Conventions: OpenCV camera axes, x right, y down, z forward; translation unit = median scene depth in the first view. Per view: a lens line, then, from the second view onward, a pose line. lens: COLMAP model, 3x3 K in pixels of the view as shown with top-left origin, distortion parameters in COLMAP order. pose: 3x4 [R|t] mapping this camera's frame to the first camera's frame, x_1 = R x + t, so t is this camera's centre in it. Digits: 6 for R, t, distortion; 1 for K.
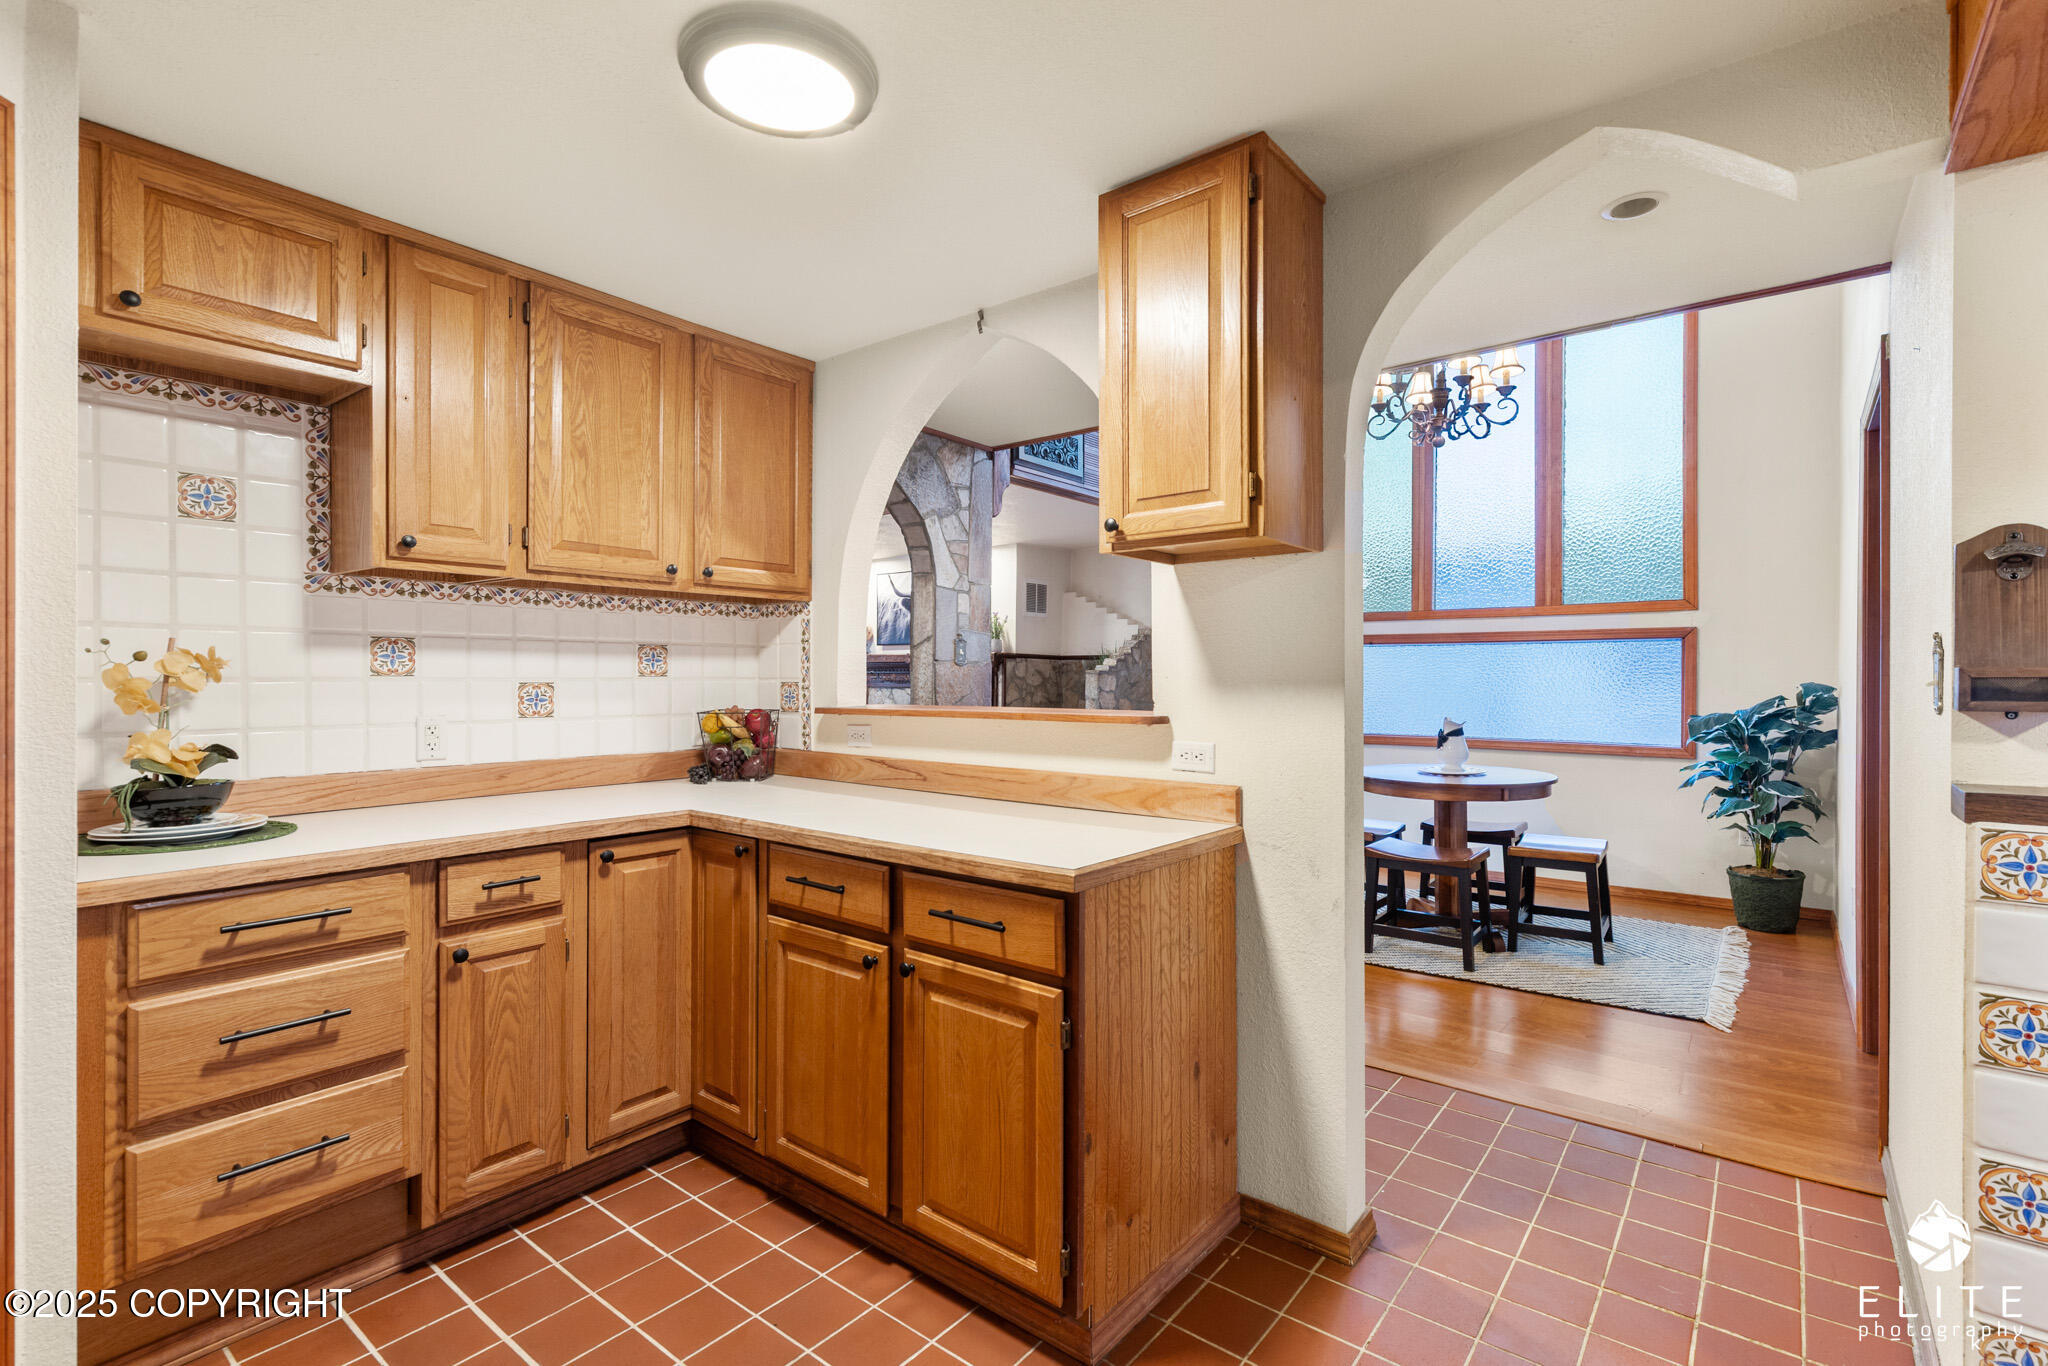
lens RADIAL K [[945.3, 0, 1048.6], [0, 945.3, 675.3], [0, 0, 1]] dist [0.008382, -0.002911]
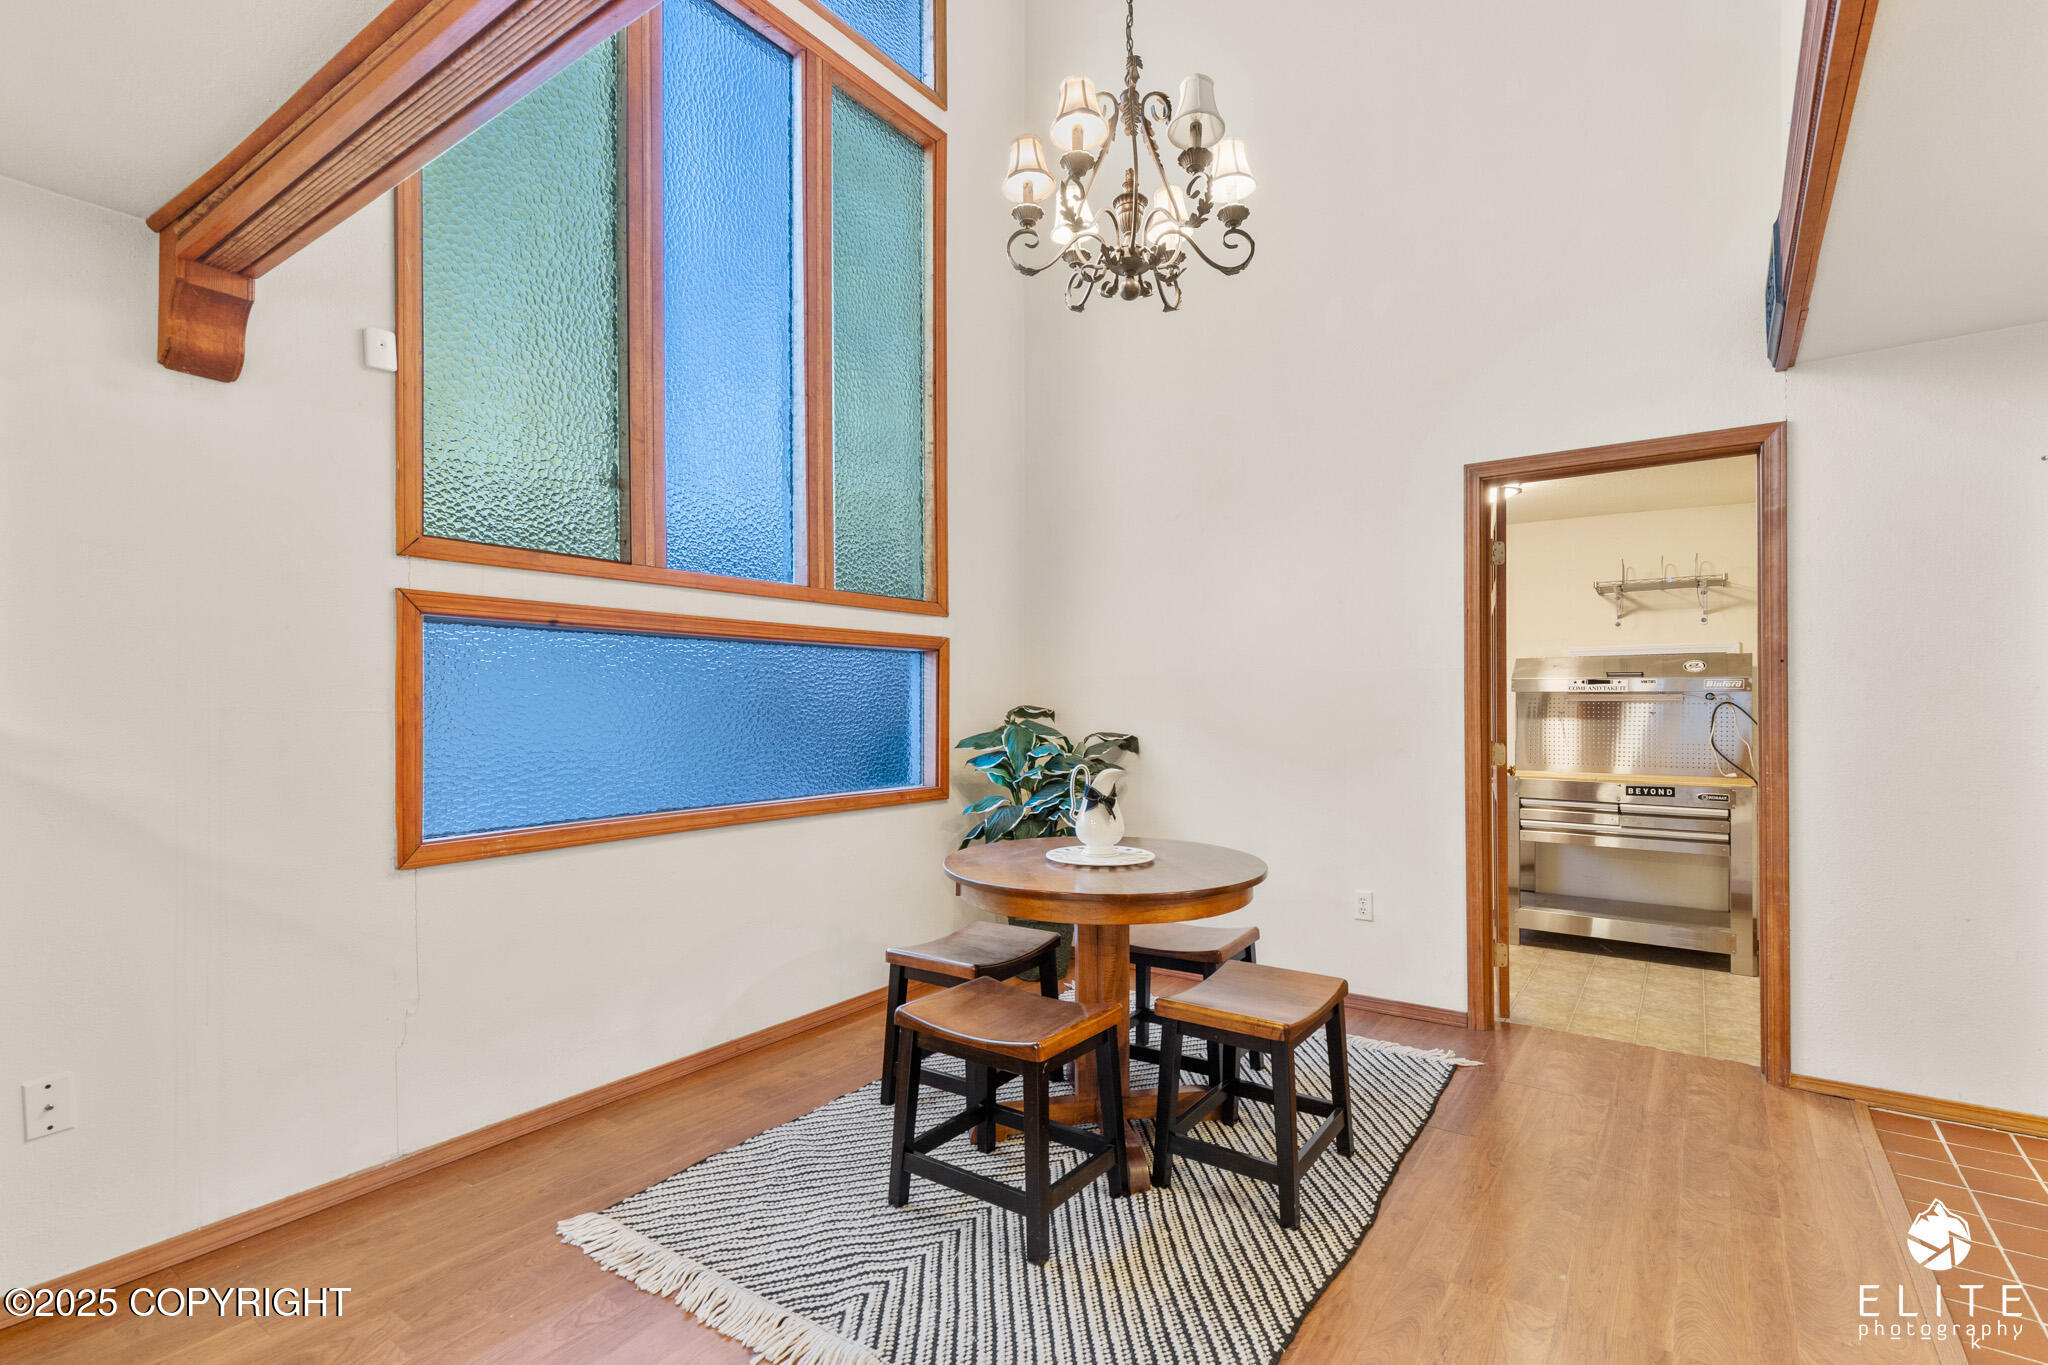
lens RADIAL K [[945.3, 0, 1053.9], [0, 945.3, 697.5], [0, 0, 1]] dist [0.008382, -0.002911]
pose [[-0.054924, -0.000046, 0.998491, -0.292058], [-0.003513, 0.999994, -0.000147, 0.003642], [-0.998484, -0.003516, -0.054923, 1.848486]]
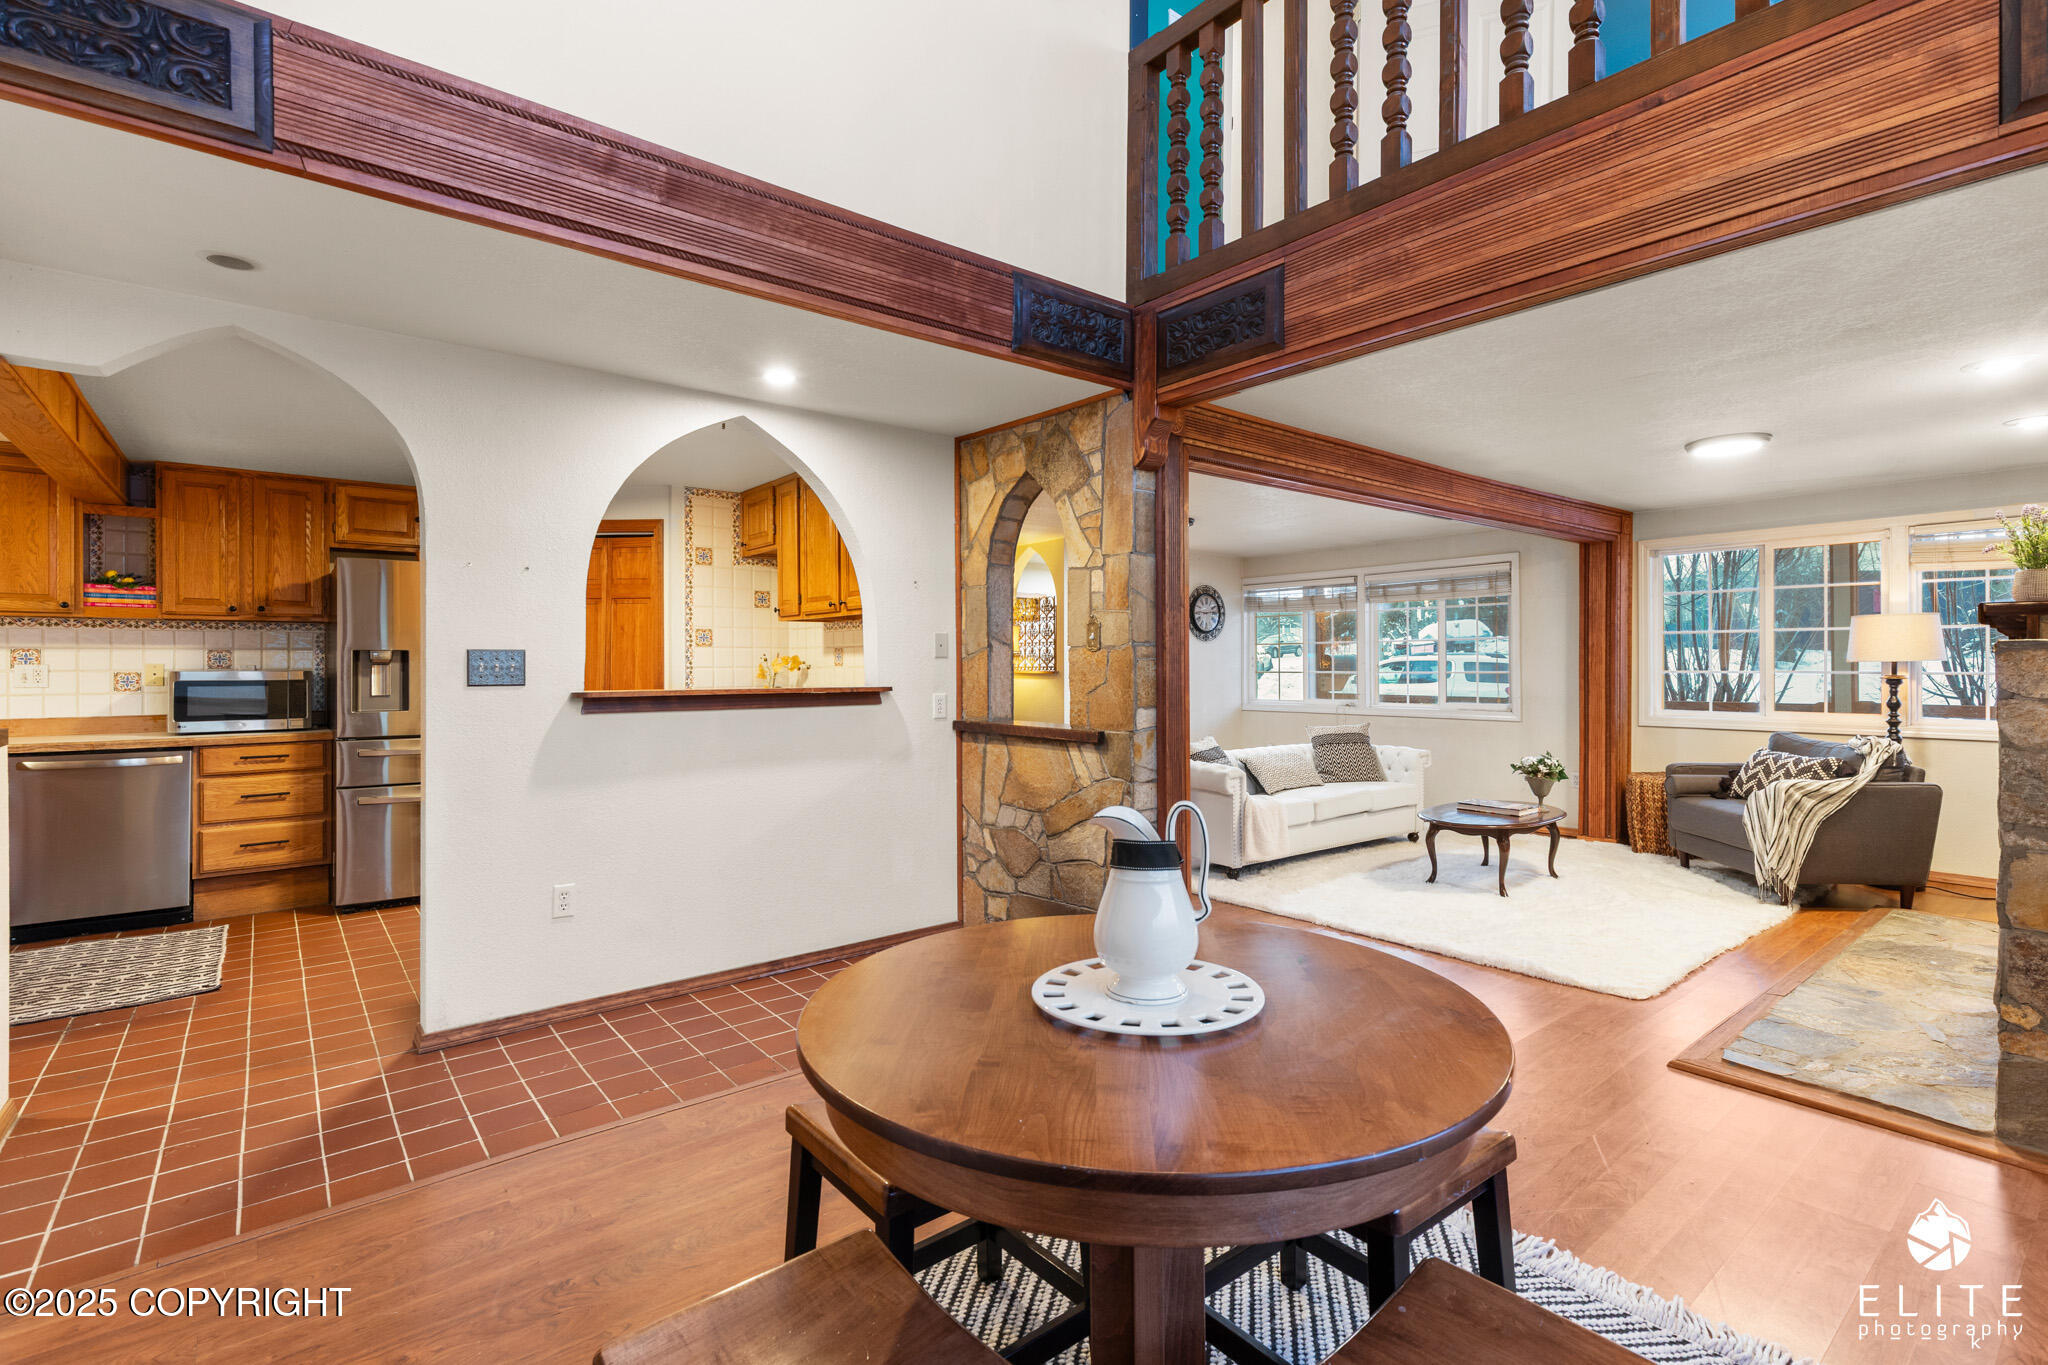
lens RADIAL K [[945.3, 0, 1050.6], [0, 945.3, 661.0], [0, 0, 1]] dist [0.008382, -0.002911]
pose [[-0.222091, -0.004699, -0.975015, 1.227463], [0.007071, 0.999954, -0.006430, 0.007372], [0.975000, -0.008322, -0.222047, 1.798514]]
